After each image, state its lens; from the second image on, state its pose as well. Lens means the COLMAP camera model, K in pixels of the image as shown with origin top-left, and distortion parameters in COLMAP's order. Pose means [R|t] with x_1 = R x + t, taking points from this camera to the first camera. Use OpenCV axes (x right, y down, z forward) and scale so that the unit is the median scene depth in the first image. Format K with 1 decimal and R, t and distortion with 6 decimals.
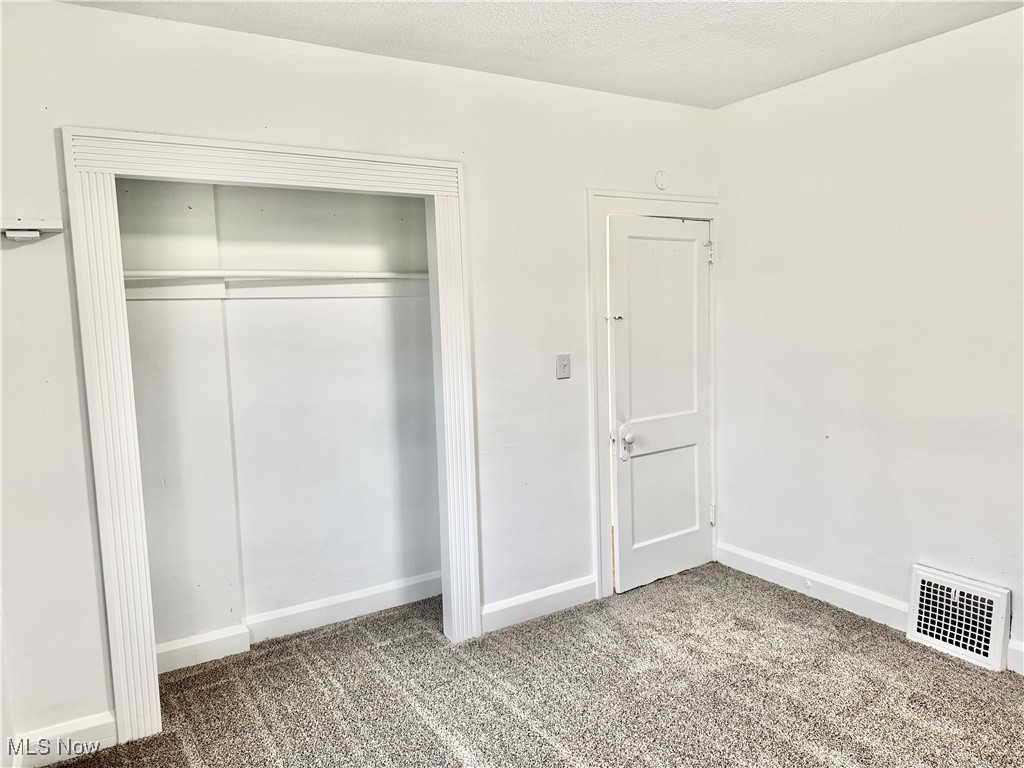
lens RADIAL K [[702.3, 0, 512.0], [0, 702.3, 384.0], [0, 0, 1]] dist [0.149184, -0.176461]
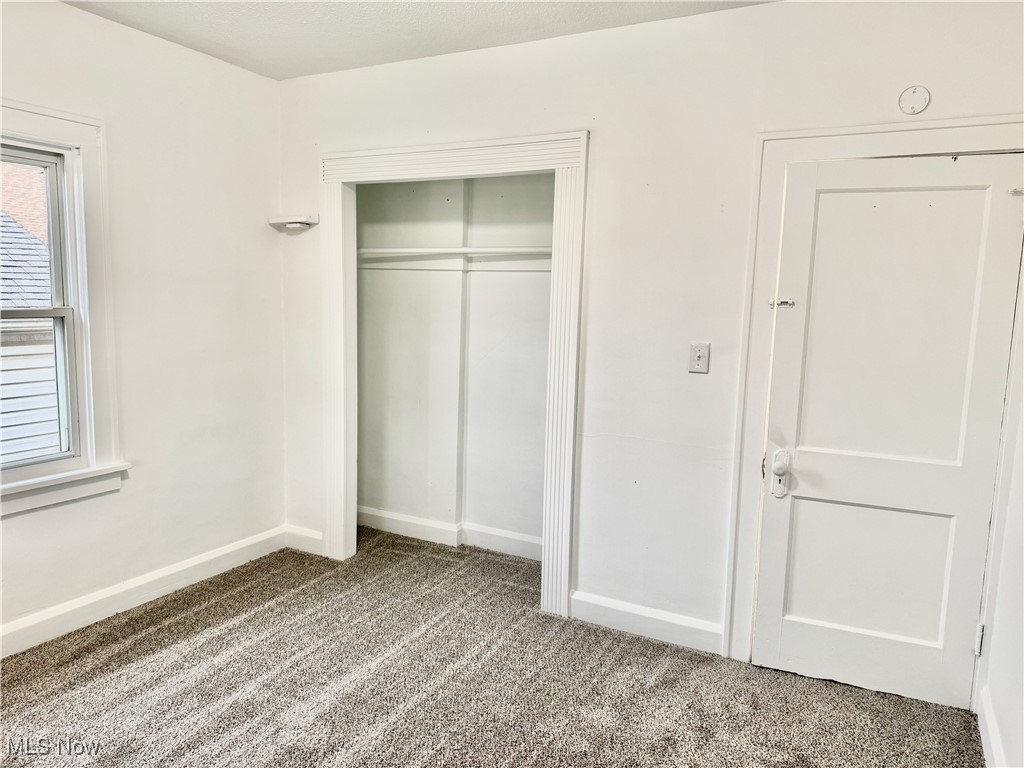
lens RADIAL K [[702.3, 0, 512.0], [0, 702.3, 384.0], [0, 0, 1]] dist [0.149184, -0.176461]
pose [[0.523724, 0.153298, -0.837982, 0.671602], [-0.126405, 0.986771, 0.101516, -0.053611], [0.842458, 0.052759, 0.536173, 0.380868]]
